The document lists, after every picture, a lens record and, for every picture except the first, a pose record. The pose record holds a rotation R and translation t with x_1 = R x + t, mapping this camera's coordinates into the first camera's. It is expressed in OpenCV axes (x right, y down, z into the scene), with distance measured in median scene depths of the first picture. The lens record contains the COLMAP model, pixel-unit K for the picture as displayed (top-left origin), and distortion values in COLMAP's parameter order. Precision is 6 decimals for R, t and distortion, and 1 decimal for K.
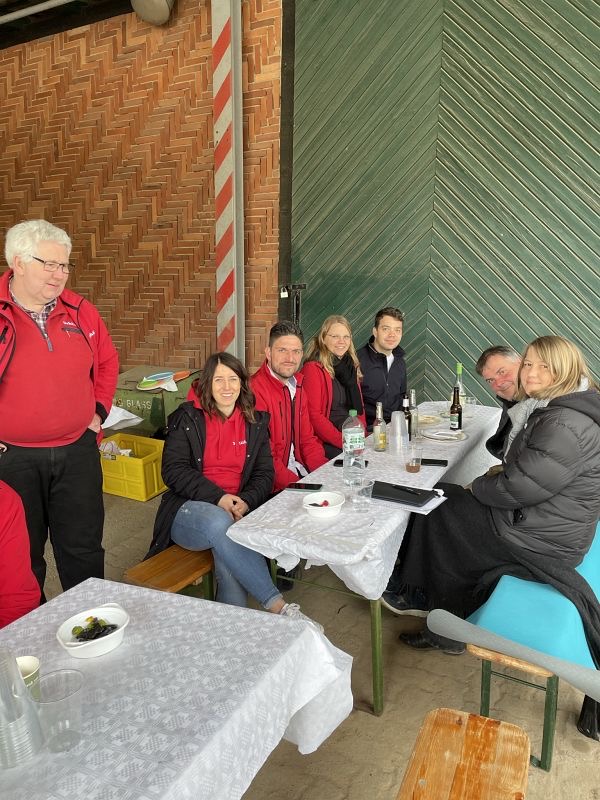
lens RADIAL K [[610.1, 0, 293.1], [0, 610.1, 400.9], [0, 0, 1]] dist [0.081037, -0.080957]
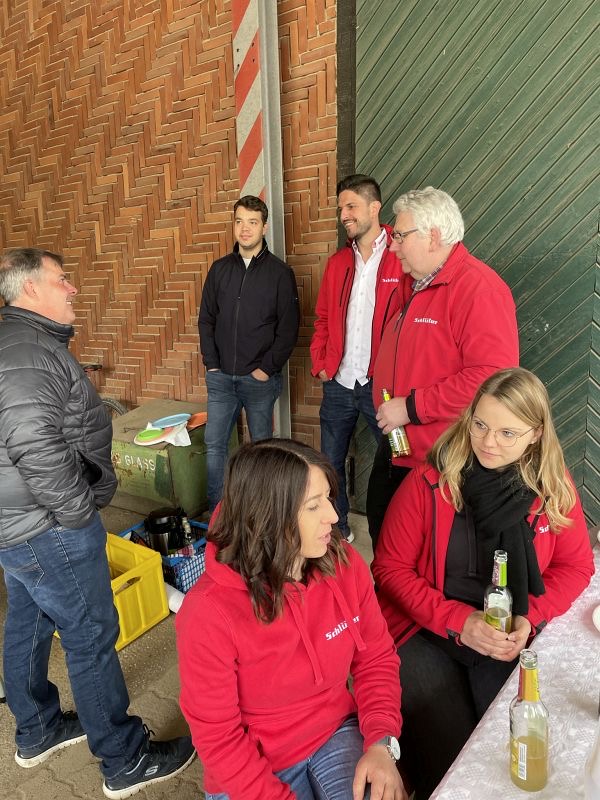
lens RADIAL K [[610.1, 0, 303.3], [0, 610.1, 393.5], [0, 0, 1]] dist [0.081037, -0.080957]
pose [[0.990194, -0.011825, -0.139196, 0.026293], [0.012440, 0.999916, 0.003550, -0.067387], [0.139142, -0.005247, 0.990258, 0.316038]]
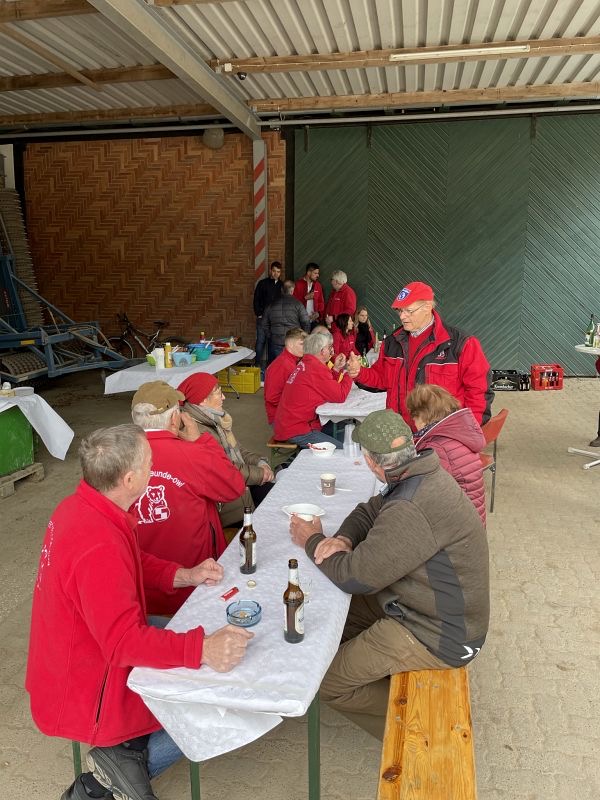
lens RADIAL K [[610.1, 0, 298.9], [0, 610.1, 402.6], [0, 0, 1]] dist [0.081037, -0.080957]
pose [[0.959780, -0.050742, 0.276129, -0.480312], [0.045233, 0.998631, 0.026289, 0.099605], [-0.277084, -0.012741, 0.960761, -0.775168]]
